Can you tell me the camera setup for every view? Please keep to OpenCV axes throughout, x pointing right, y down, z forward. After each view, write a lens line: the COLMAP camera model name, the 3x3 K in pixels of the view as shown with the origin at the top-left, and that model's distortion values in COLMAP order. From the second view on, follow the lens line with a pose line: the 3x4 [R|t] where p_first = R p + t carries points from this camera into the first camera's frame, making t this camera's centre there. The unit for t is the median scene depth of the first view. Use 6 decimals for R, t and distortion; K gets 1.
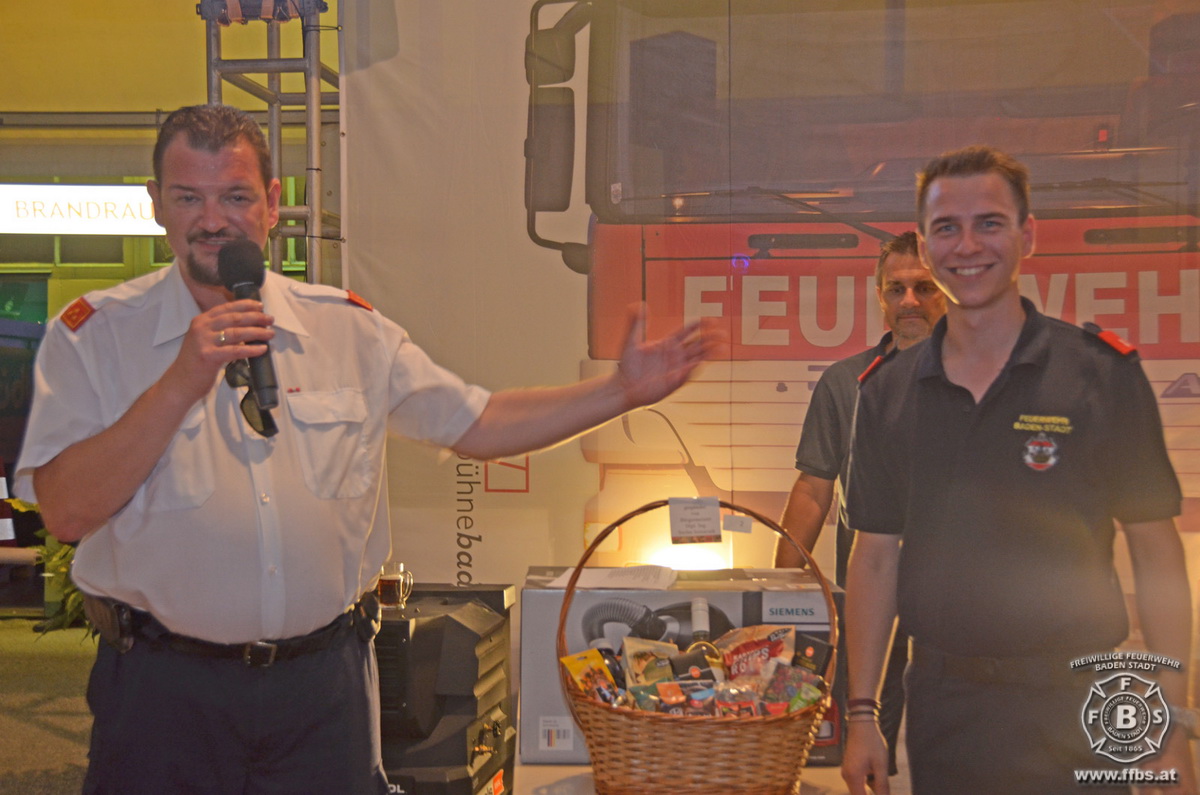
lens RADIAL K [[1474.4, 0, 596.6], [0, 1474.4, 414.2], [0, 0, 1]] dist [0.008479, 0.390100]
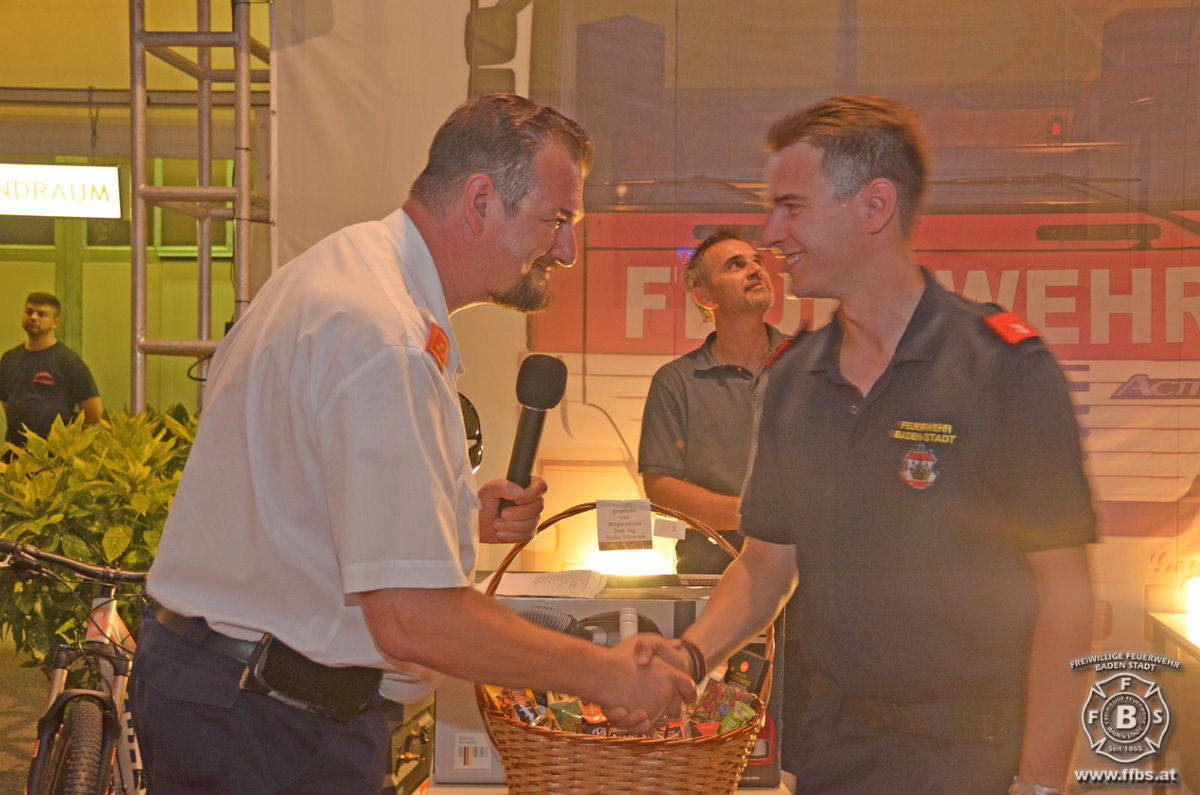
lens RADIAL K [[1466.0, 0, 596.9], [0, 1466.0, 417.7], [0, 0, 1]] dist [0.004066, 0.400418]
pose [[0.999397, 0.012553, 0.032359, 0.010175], [-0.012778, 0.999896, 0.006746, -0.000920], [-0.032271, -0.007156, 0.999454, 0.040876]]
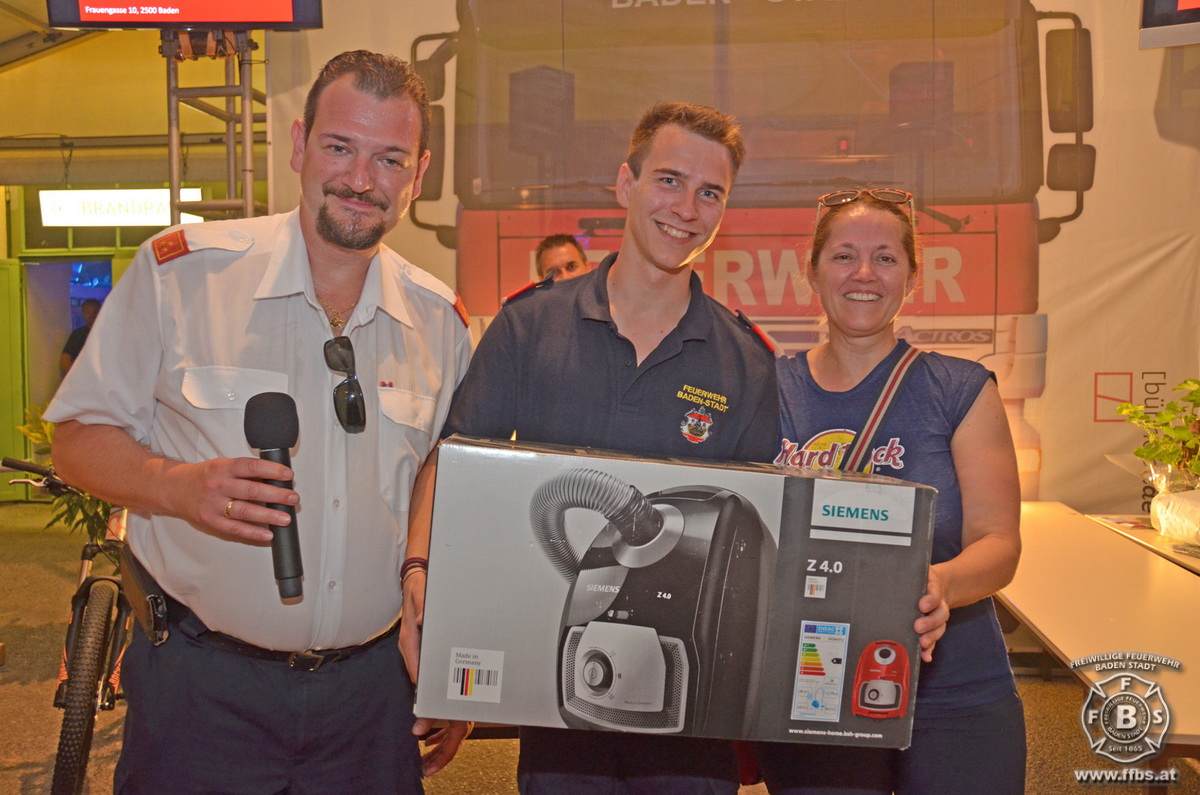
lens RADIAL K [[1031.9, 0, 597.0], [0, 1031.9, 411.6], [0, 0, 1]] dist [-0.145238, 0.187790]
pose [[0.999326, -0.006622, 0.036102, 0.088071], [0.004467, 0.998222, 0.059445, -0.006688], [-0.036432, -0.059244, 0.997579, 0.098211]]
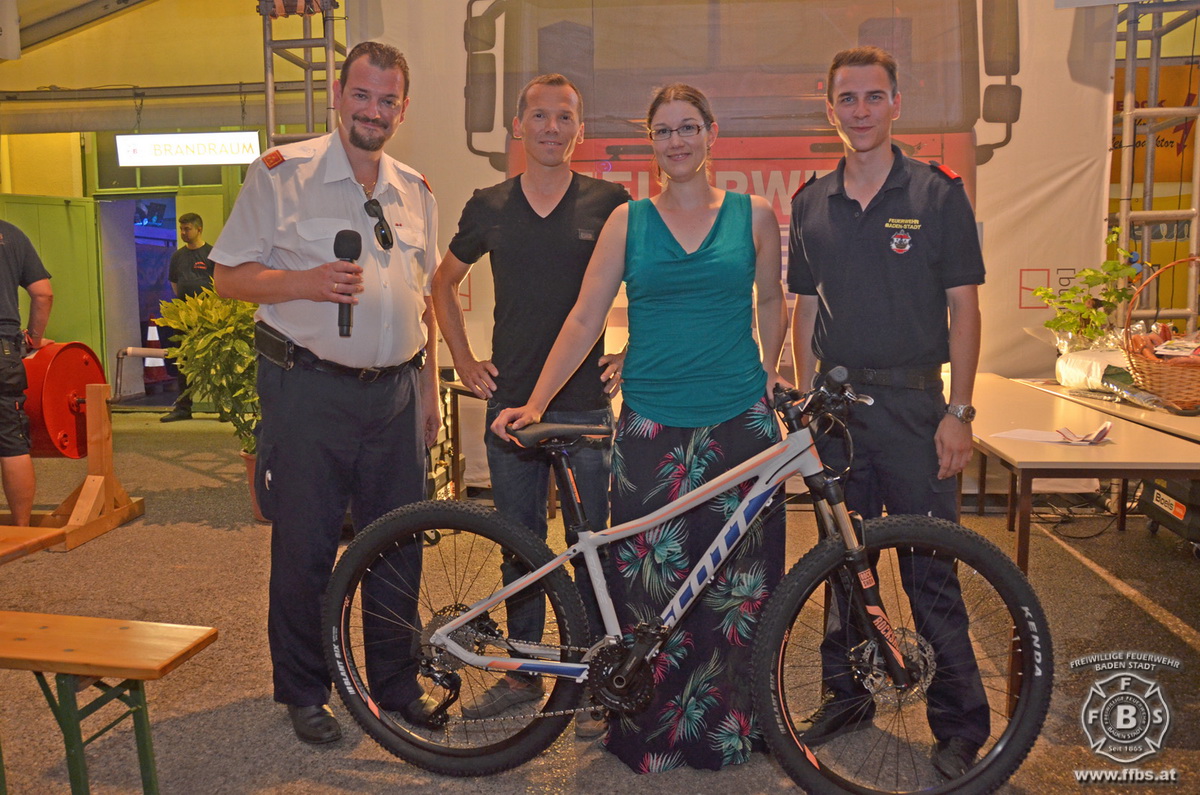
lens RADIAL K [[978.1, 0, 598.8], [0, 978.1, 404.8], [0, 0, 1]] dist [-0.150130, 0.151422]
pose [[0.998628, -0.016396, 0.049735, 0.039935], [0.010764, 0.993712, 0.111451, 0.040291], [-0.051250, -0.110763, 0.992525, -0.067030]]
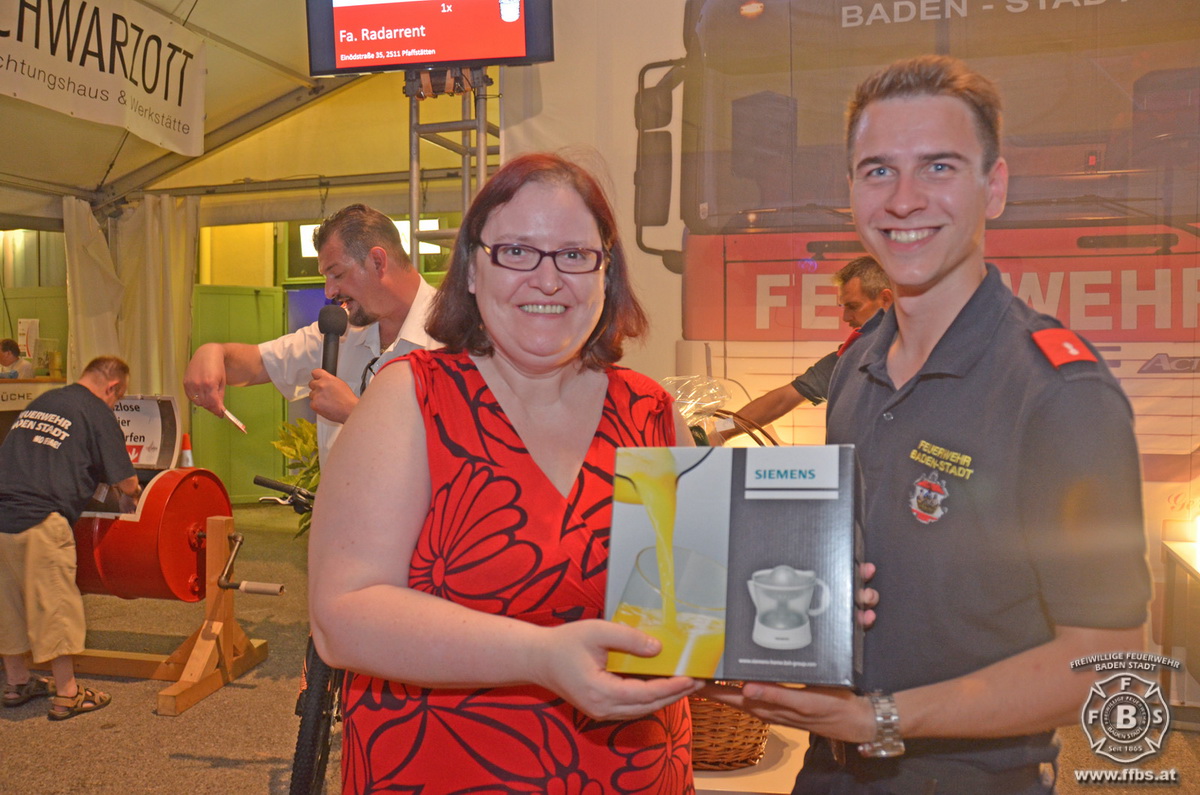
lens RADIAL K [[970.7, 0, 599.3], [0, 970.7, 413.1], [0, 0, 1]] dist [-0.147669, 0.131644]
pose [[0.985829, 0.008968, -0.167511, 0.068672], [-0.001329, 0.998956, 0.045658, -0.012712], [0.167746, -0.044789, 0.984812, 0.156550]]
